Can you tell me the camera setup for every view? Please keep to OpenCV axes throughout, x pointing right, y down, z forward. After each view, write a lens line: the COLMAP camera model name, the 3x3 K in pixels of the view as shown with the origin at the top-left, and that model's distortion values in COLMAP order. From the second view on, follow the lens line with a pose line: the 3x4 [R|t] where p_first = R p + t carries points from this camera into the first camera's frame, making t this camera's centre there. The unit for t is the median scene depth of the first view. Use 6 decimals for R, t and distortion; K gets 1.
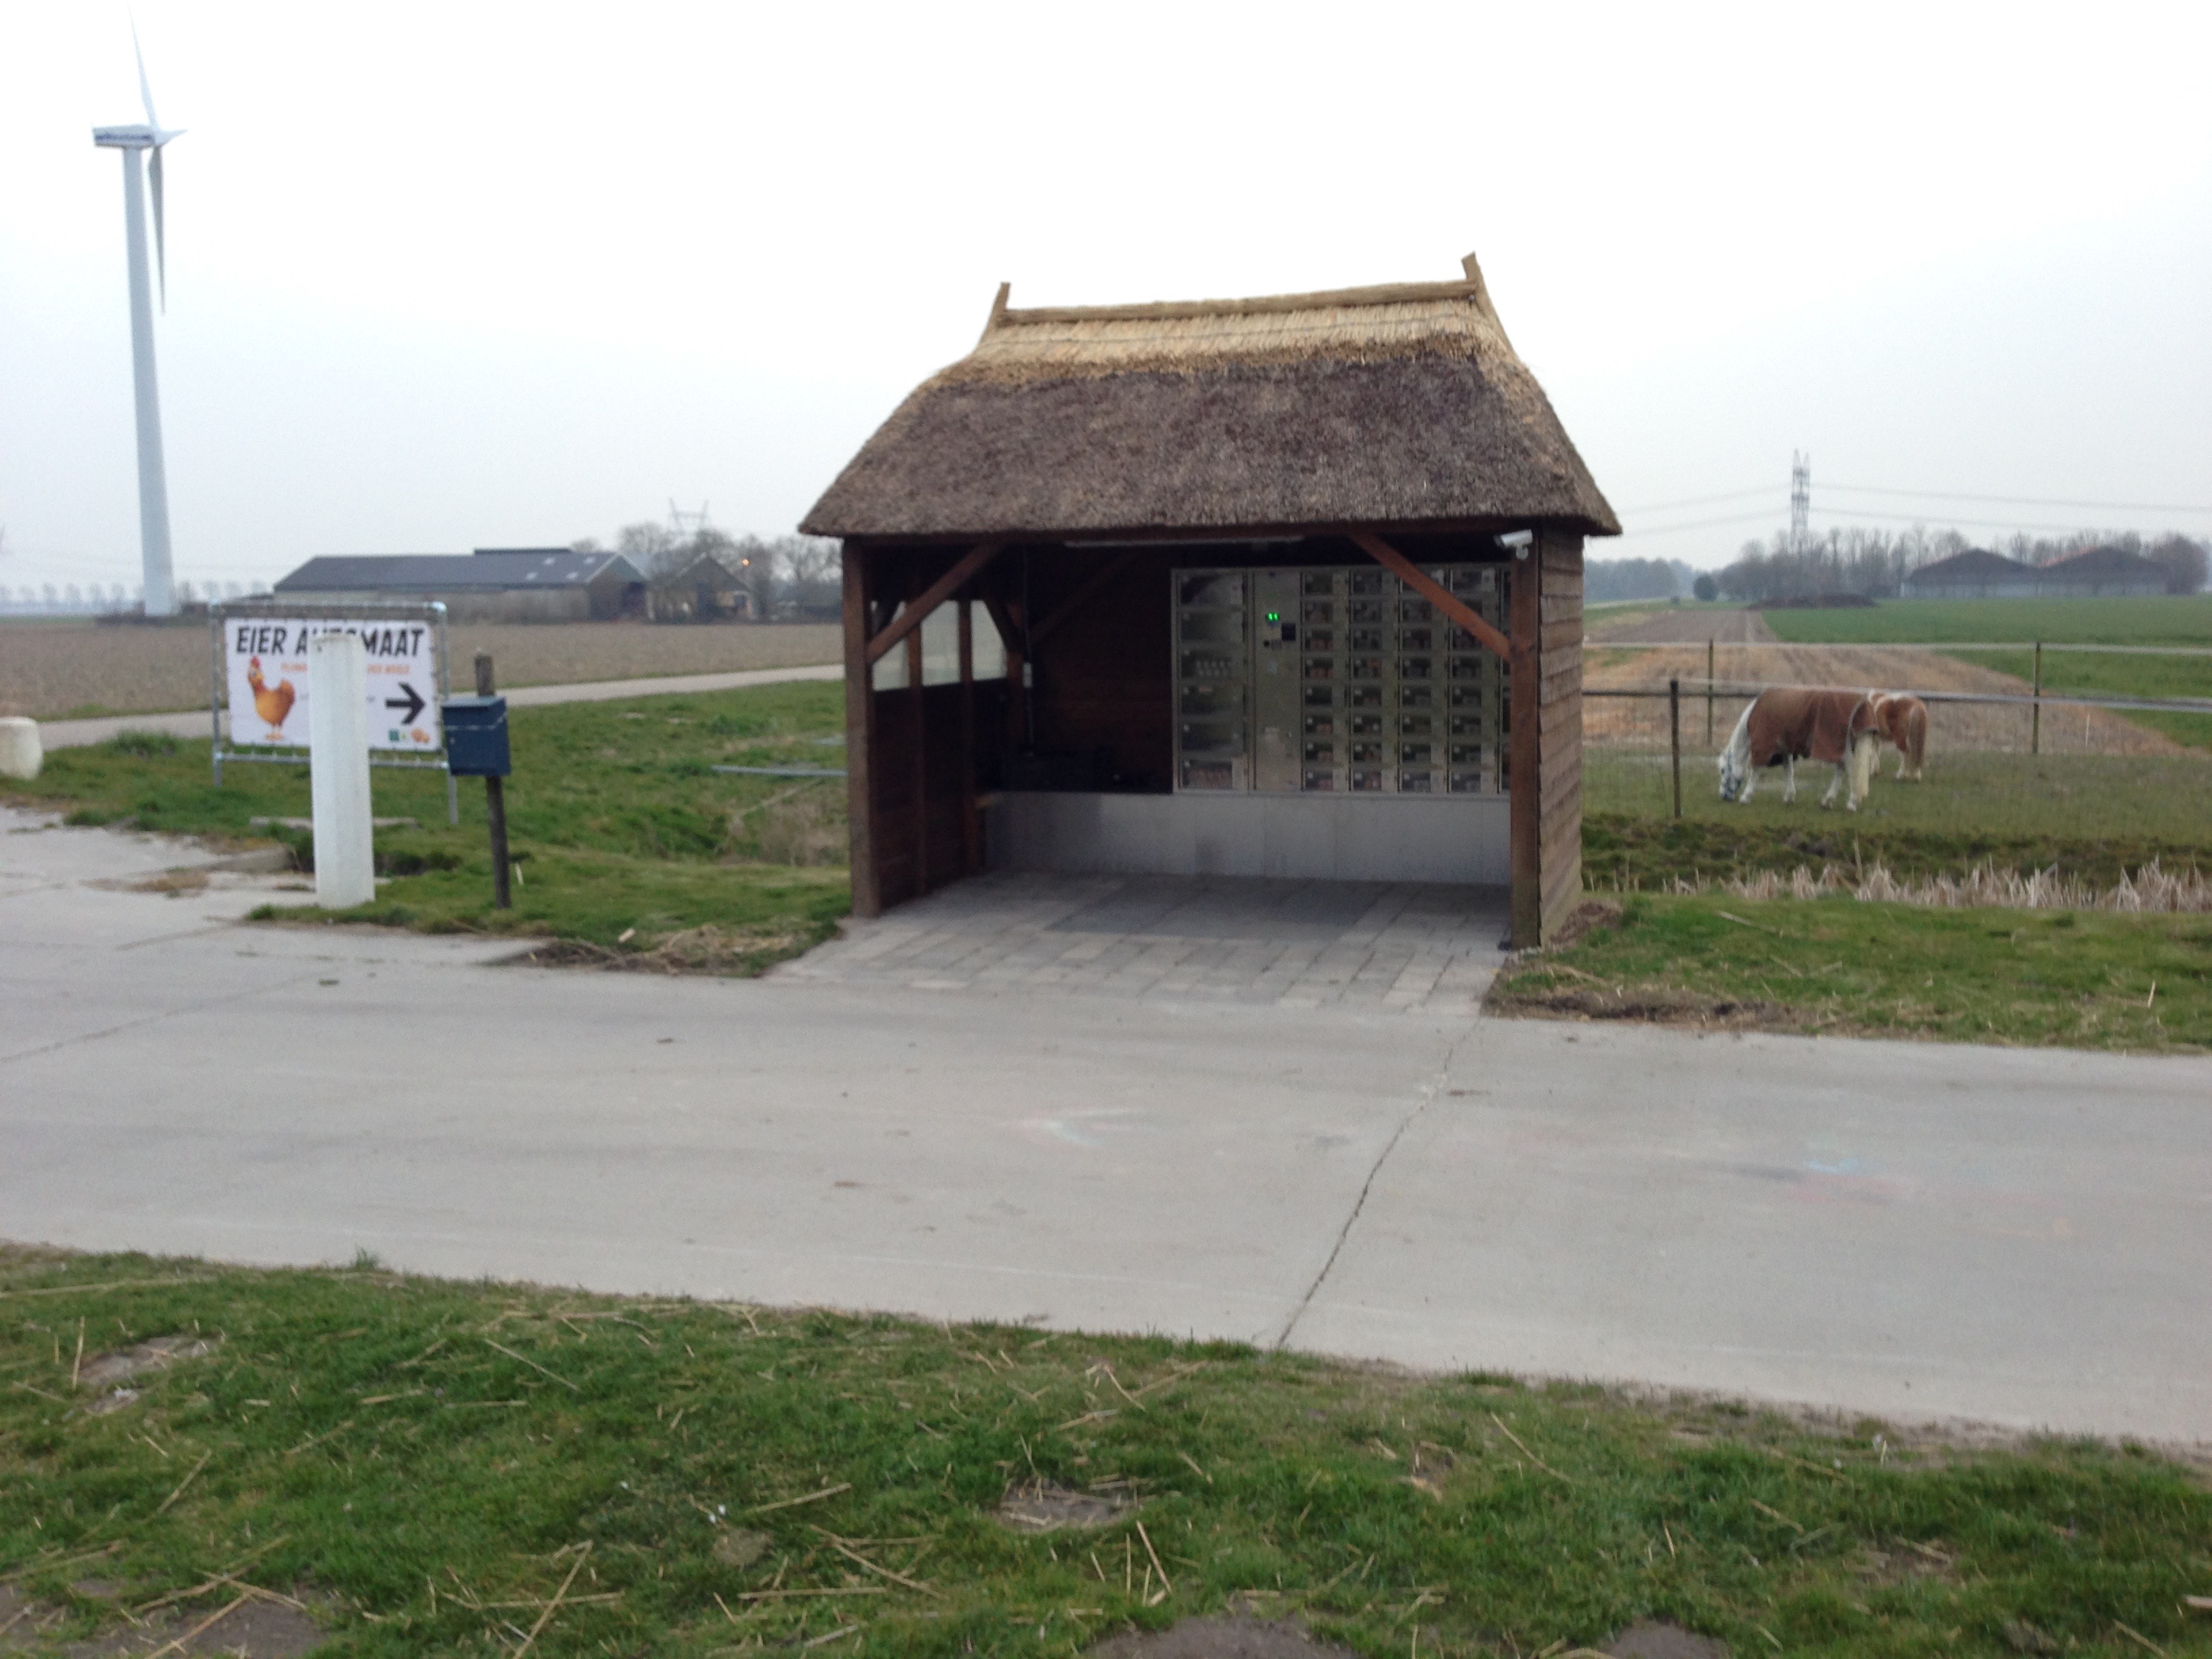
lens RADIAL K [[1985.2, 0, 1036.6], [0, 1985.2, 864.3], [0, 0, 1]] dist [0.103405, -0.114325]
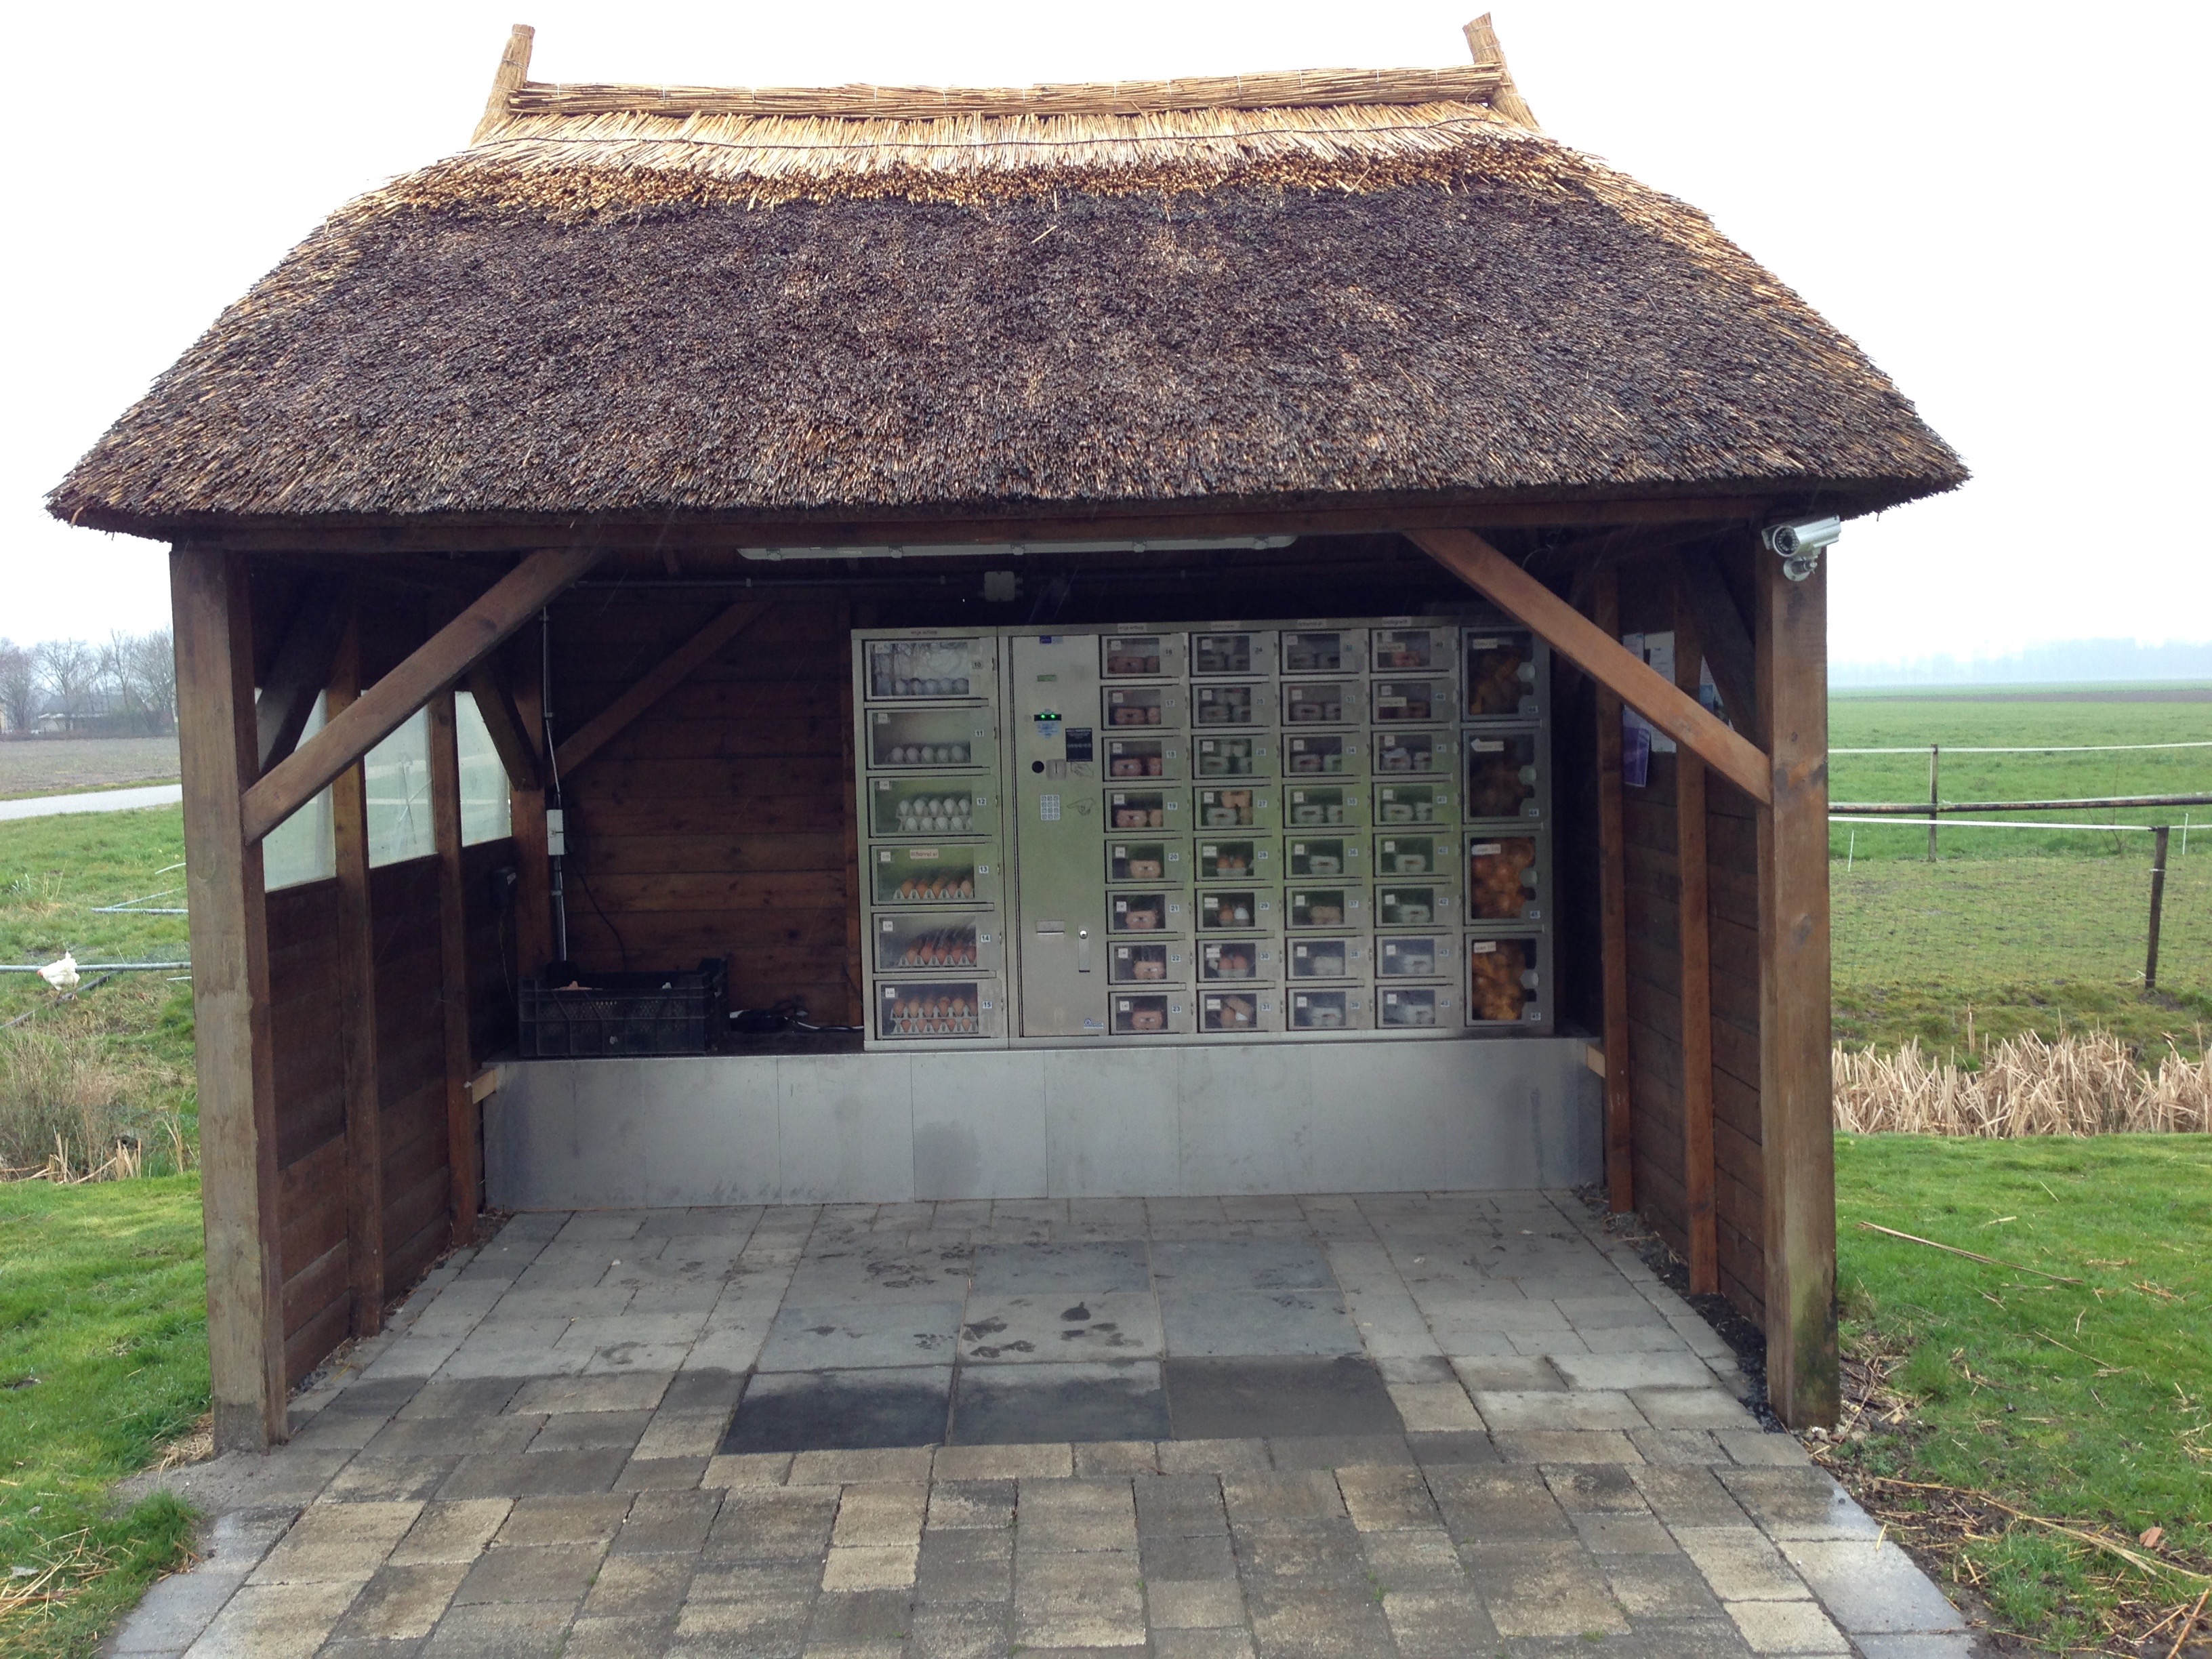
lens RADIAL K [[2106.7, 0, 1111.3], [0, 2106.7, 847.4], [0, 0, 1]] dist [0.092643, -0.009536]
pose [[0.944739, -0.032800, 0.326178, -0.056572], [0.053908, 0.996981, -0.055883, -0.060023], [-0.323361, 0.070378, 0.943655, 0.488127]]
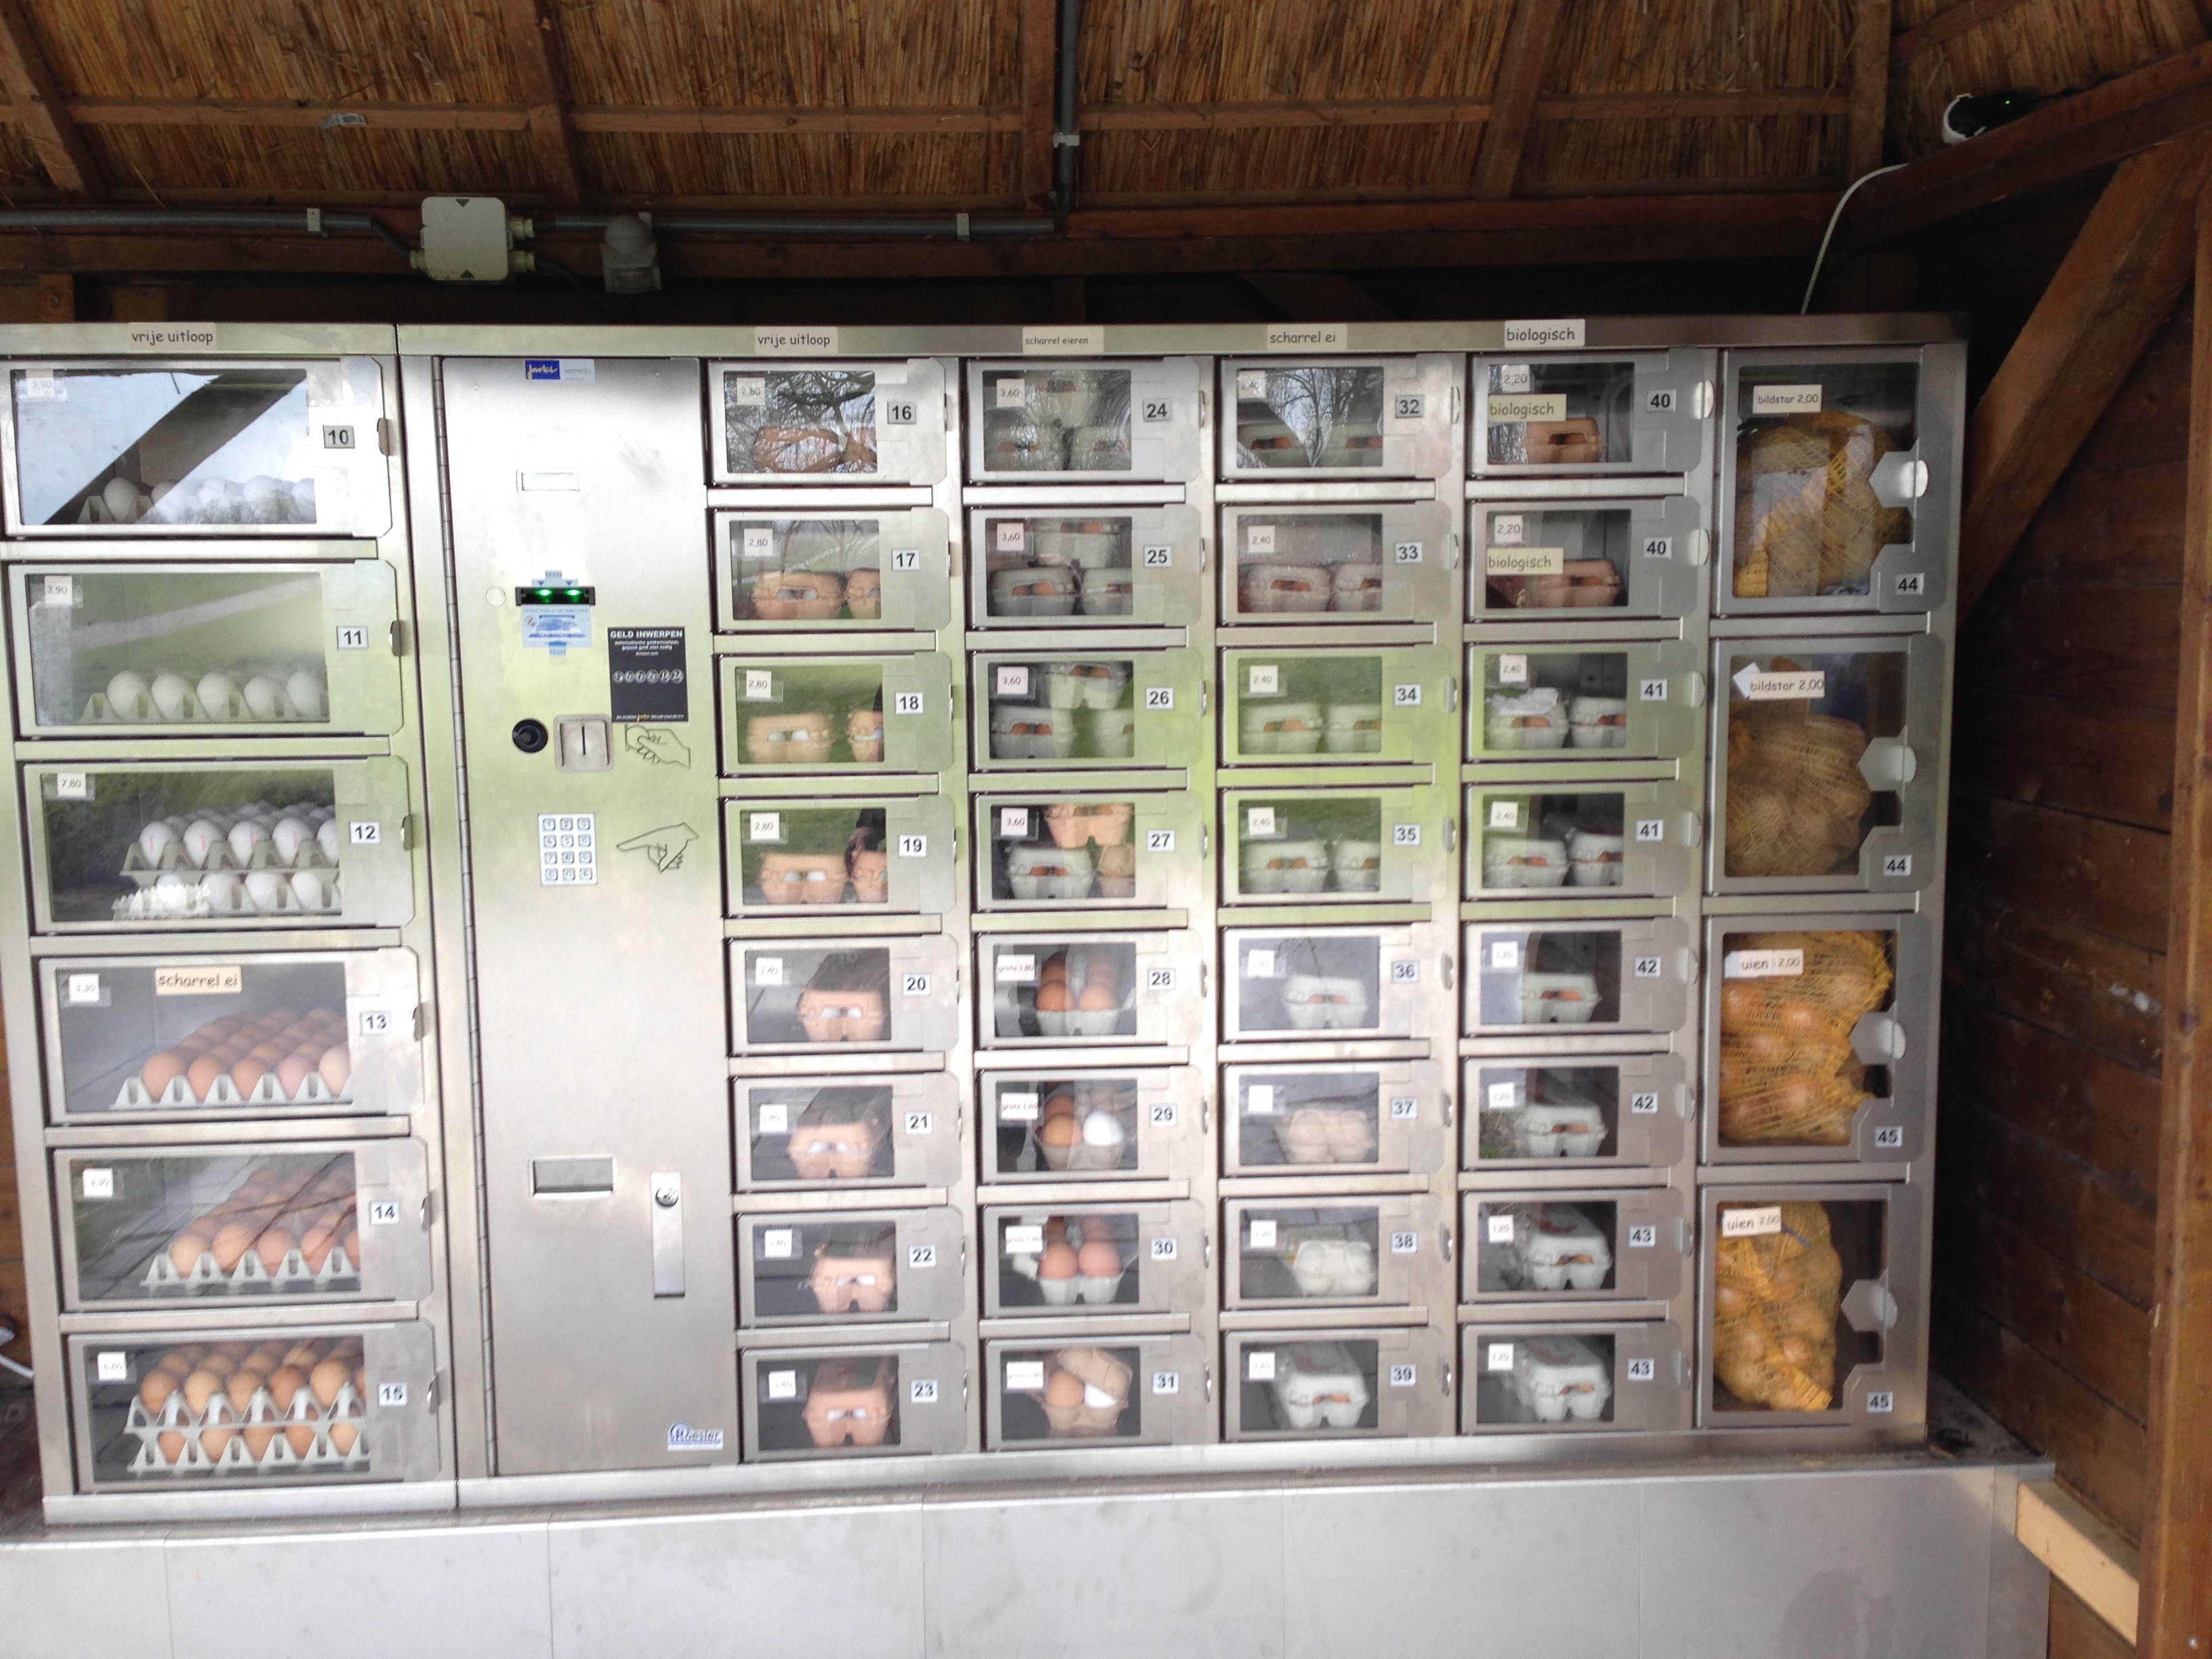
lens RADIAL K [[1985.2, 0, 1036.6], [0, 1985.2, 864.3], [0, 0, 1]] dist [0.103405, -0.114325]
pose [[0.946125, -0.044447, 0.320735, 0.105922], [0.045767, 0.998946, 0.003425, -0.103596], [-0.320549, 0.011438, 0.947163, 0.858083]]
